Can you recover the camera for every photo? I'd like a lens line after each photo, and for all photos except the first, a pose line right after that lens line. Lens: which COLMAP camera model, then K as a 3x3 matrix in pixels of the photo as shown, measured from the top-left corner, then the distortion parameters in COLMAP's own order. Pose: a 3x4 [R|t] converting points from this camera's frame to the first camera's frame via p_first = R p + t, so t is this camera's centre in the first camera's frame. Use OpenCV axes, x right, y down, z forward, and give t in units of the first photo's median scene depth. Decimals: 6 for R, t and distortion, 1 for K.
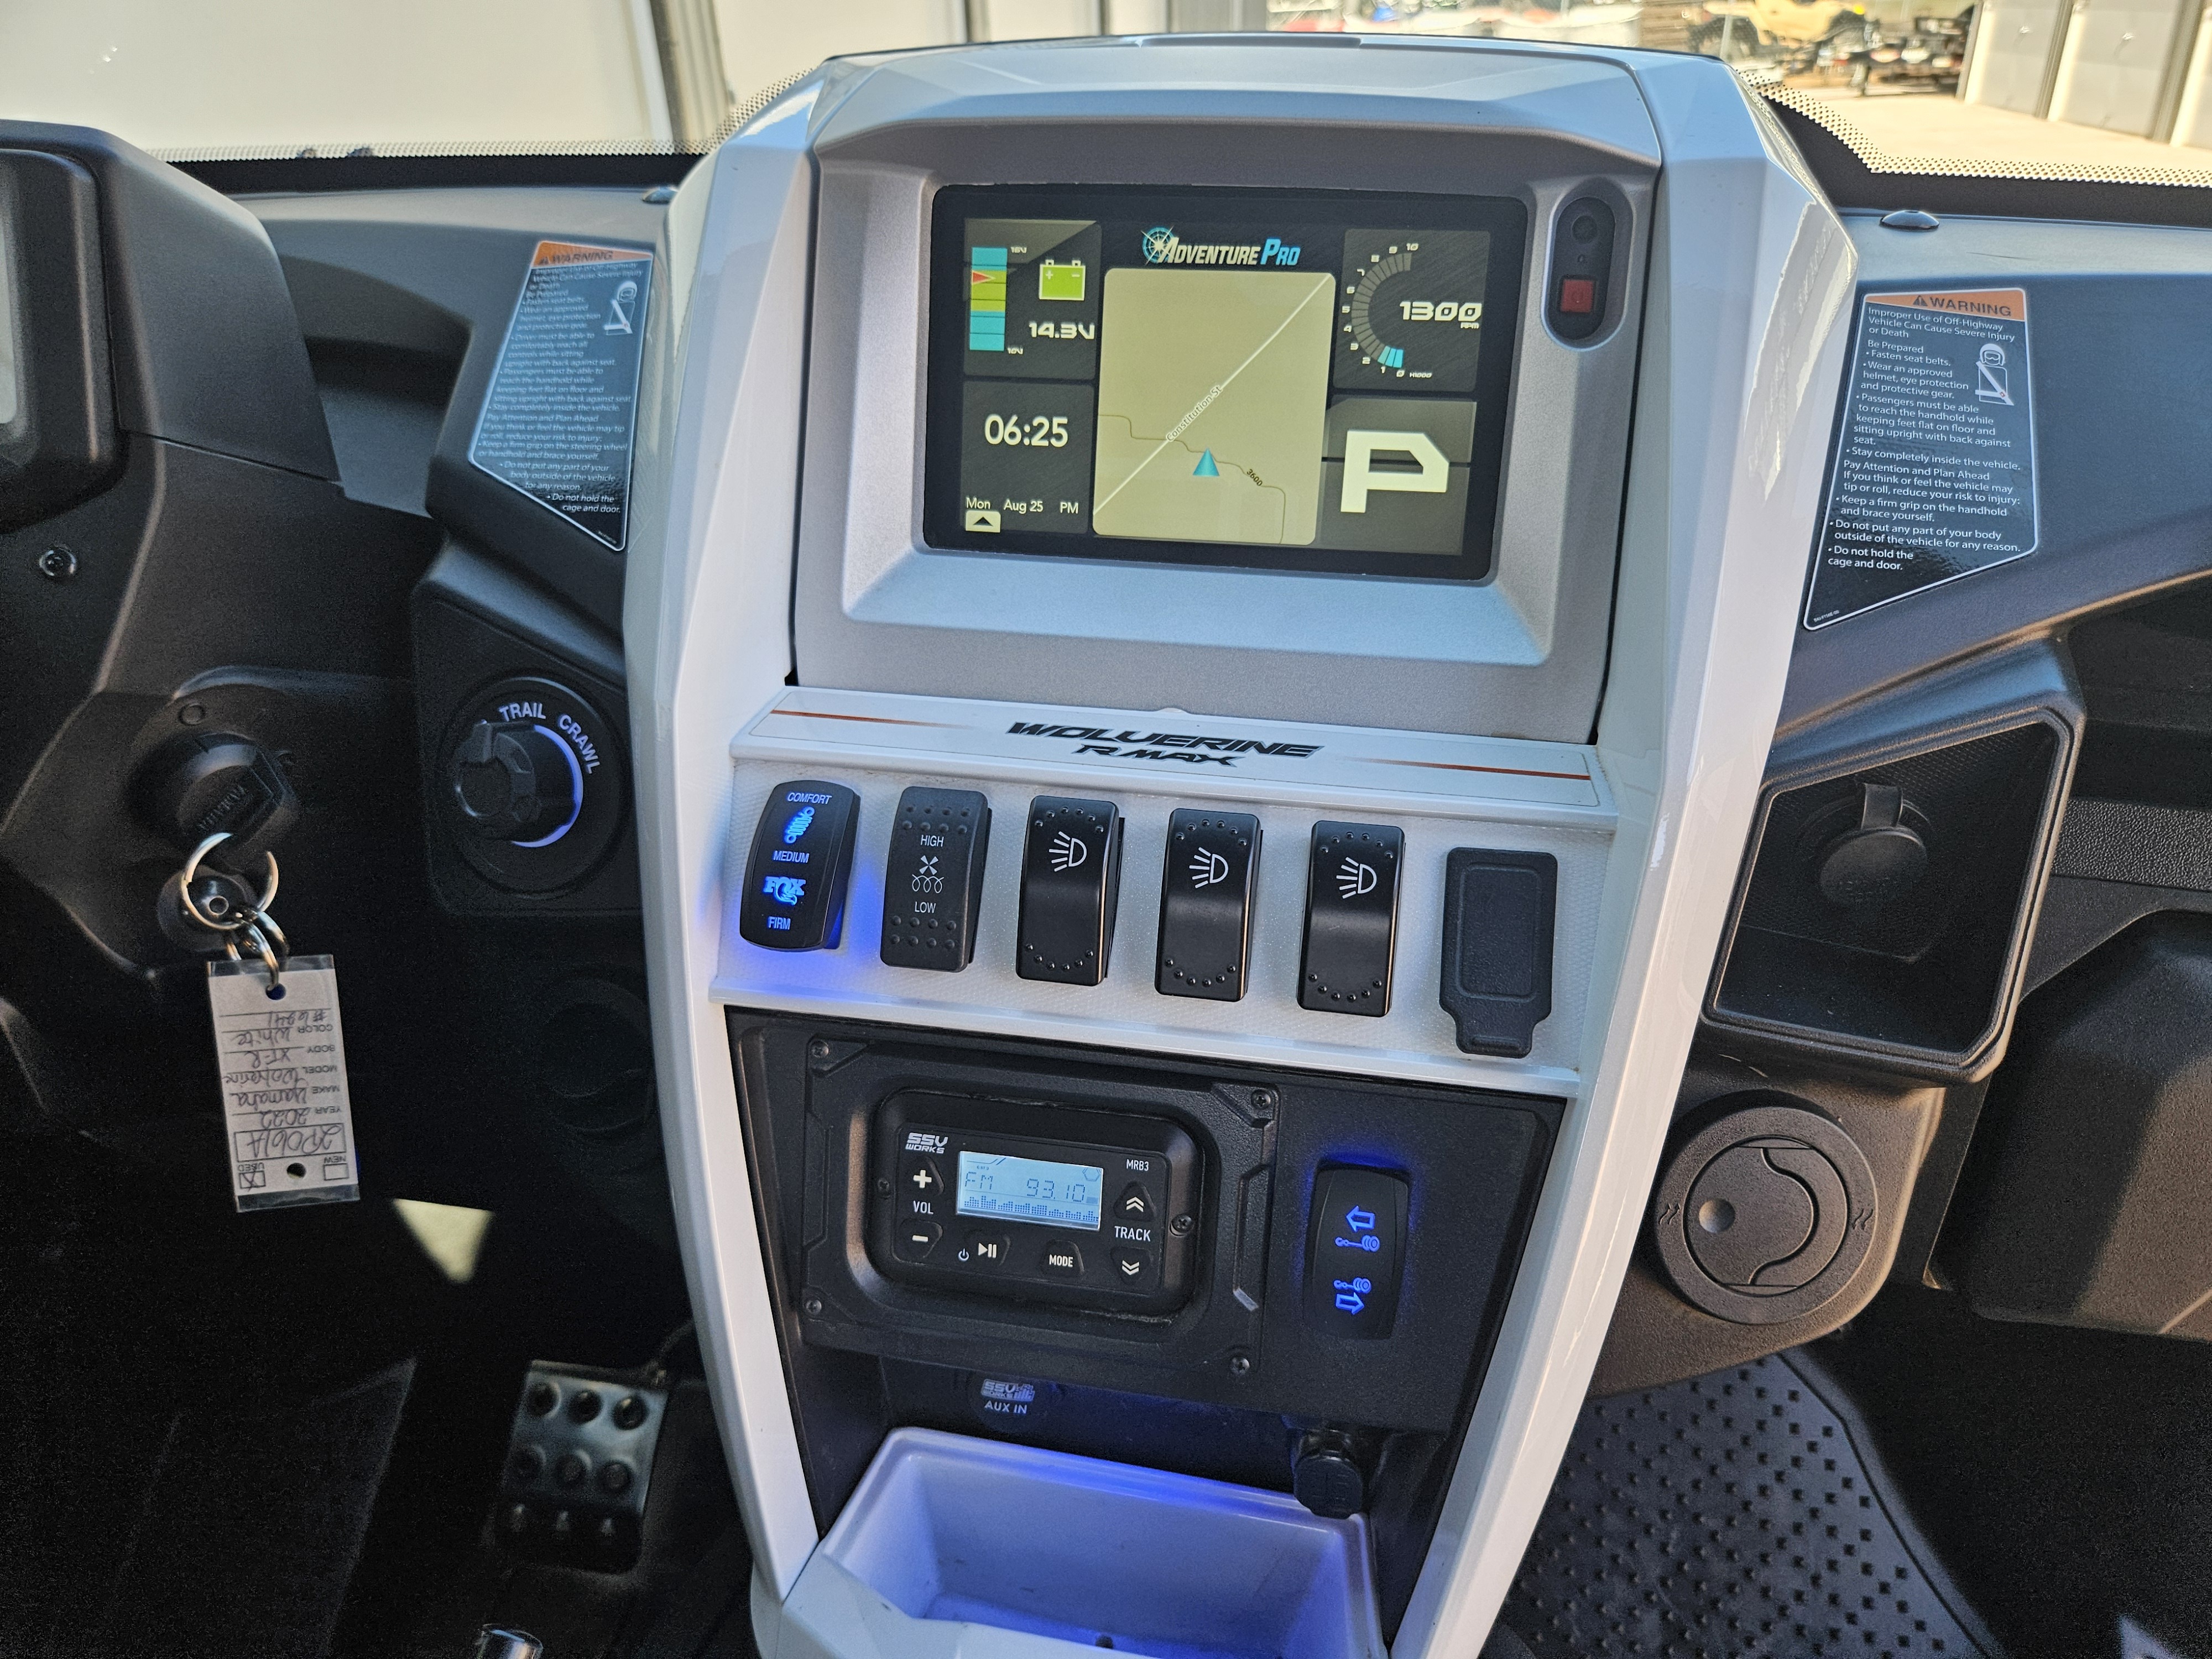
lens RADIAL K [[1578.9, 0, 1106.0], [0, 1578.9, 829.5], [0, 0, 1]] dist [0.004023, 0.000568]
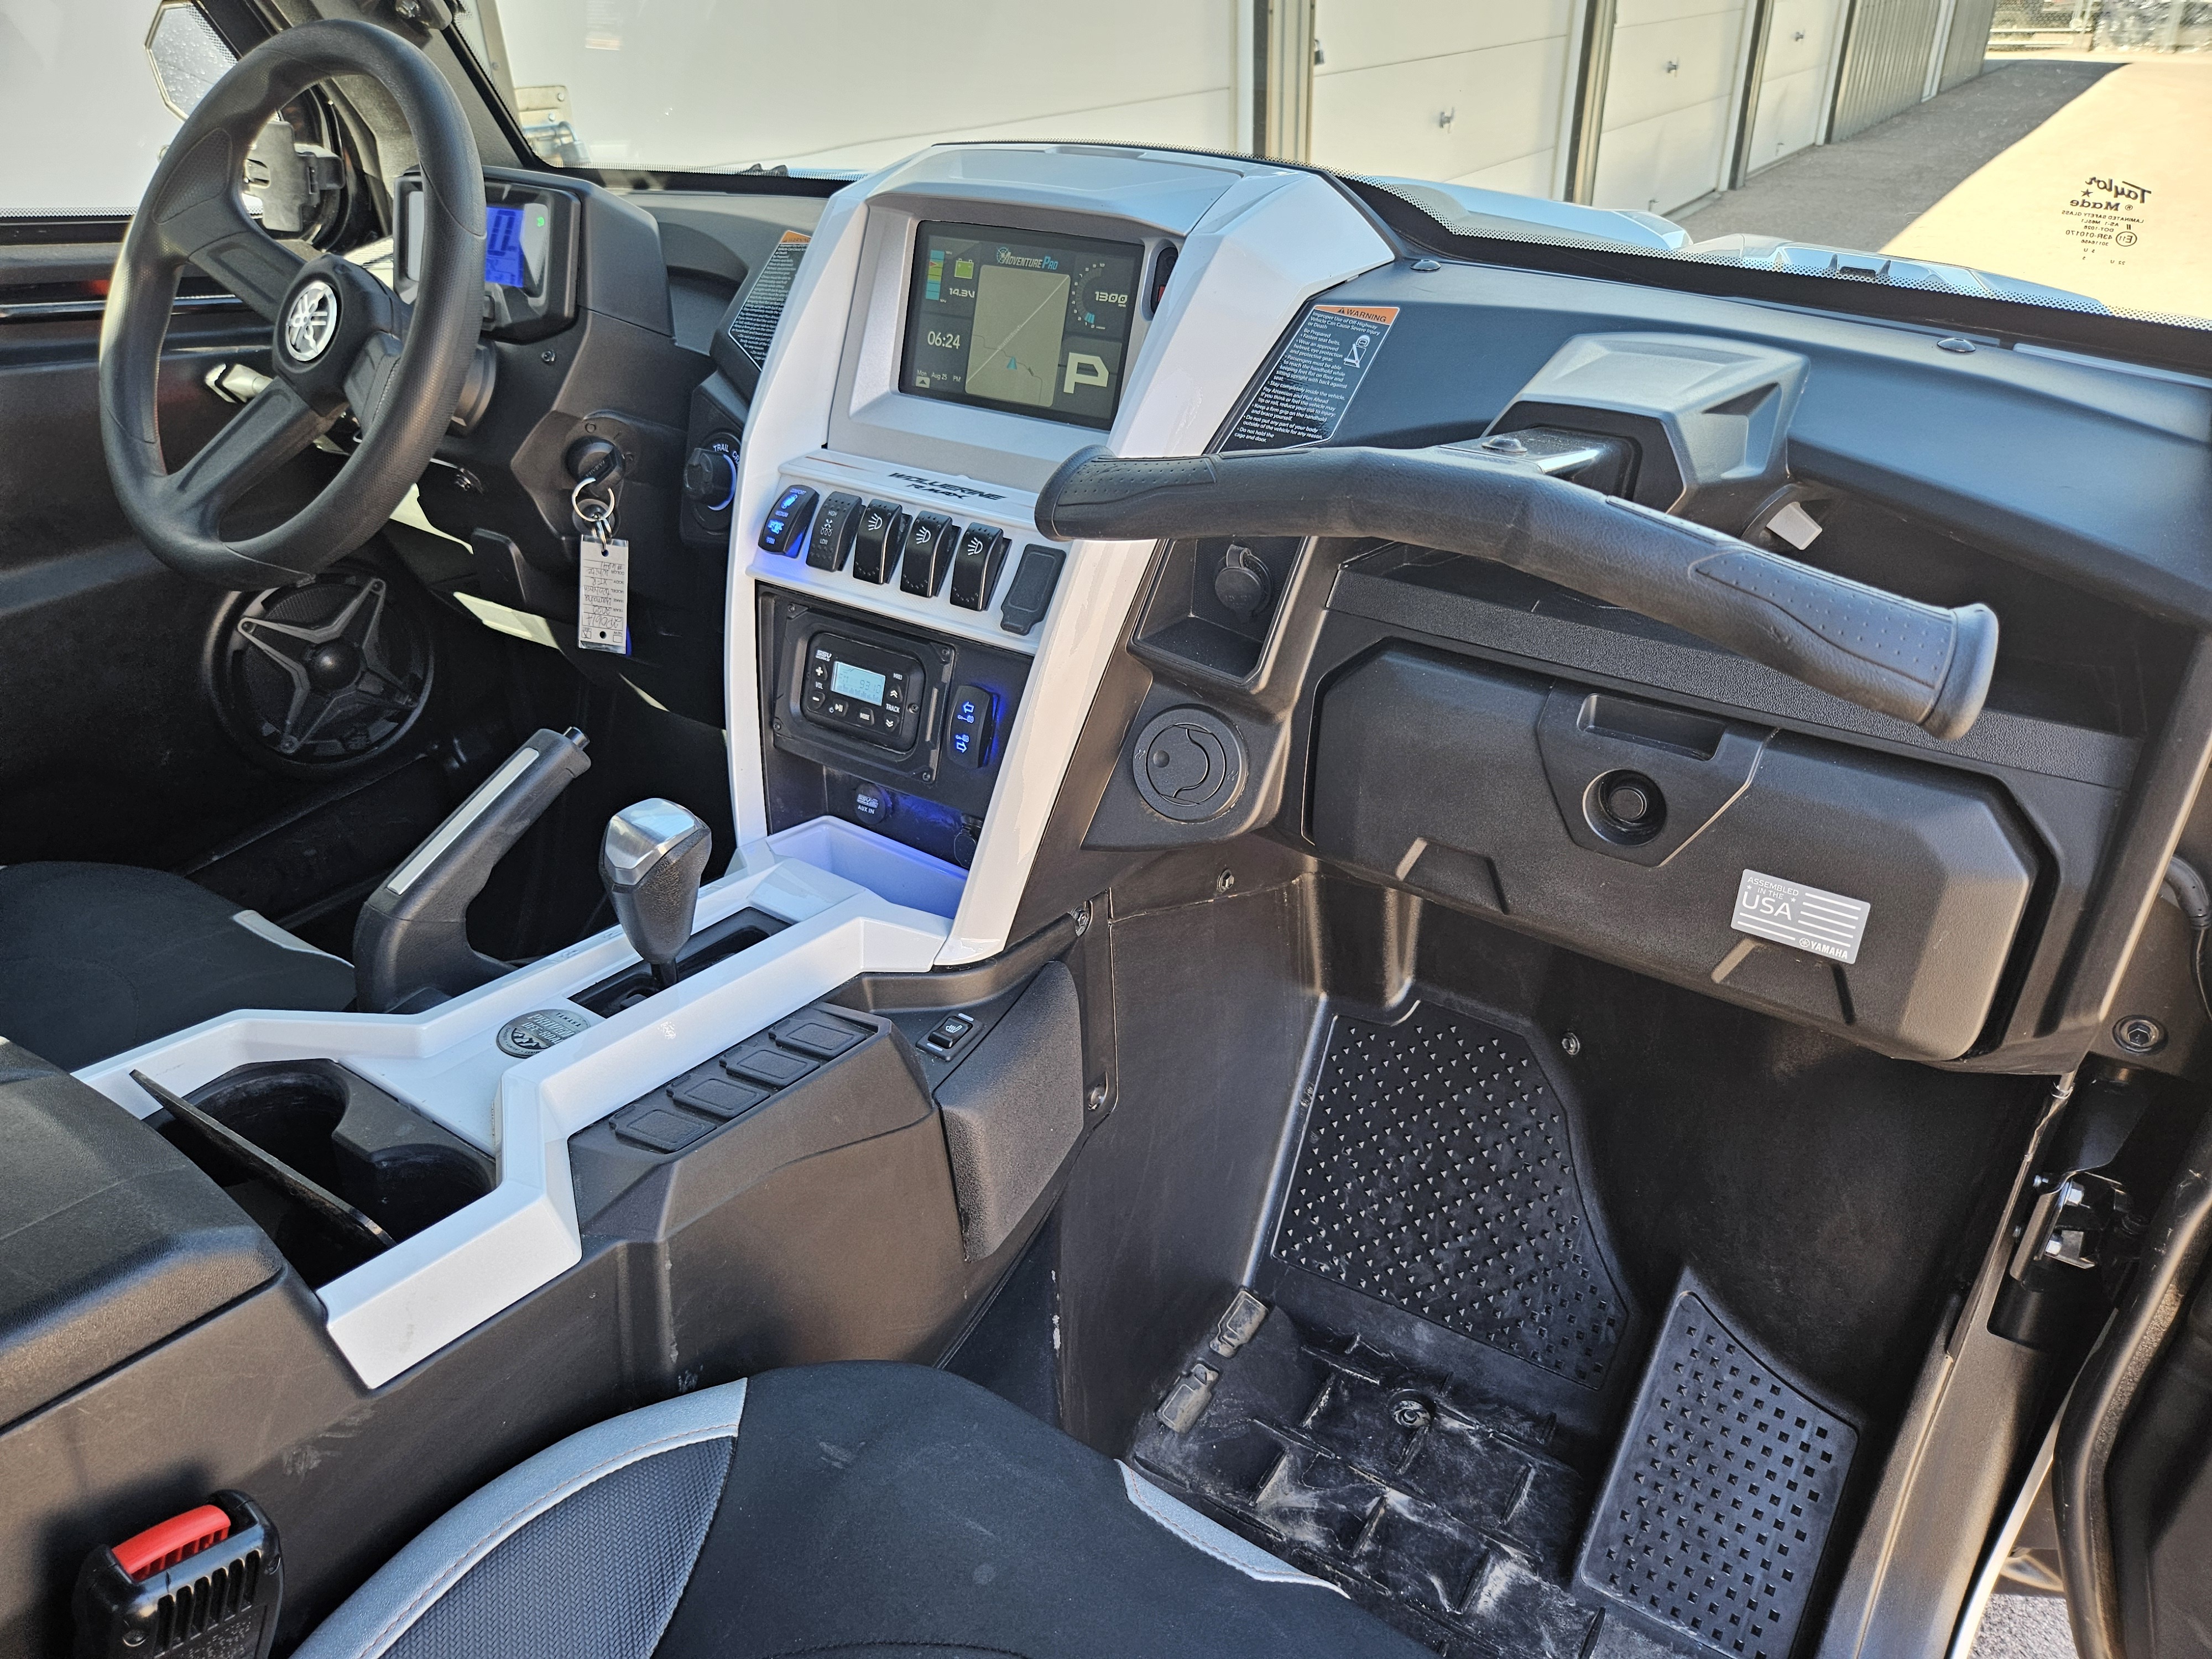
lens RADIAL K [[1578.9, 0, 1106.0], [0, 1578.9, 829.5], [0, 0, 1]] dist [0.004023, 0.000568]
pose [[0.914472, 0.195860, -0.354089, 1.063239], [-0.183772, 0.980627, 0.067812, 0.211012], [0.360511, 0.003060, 0.932750, -0.910032]]
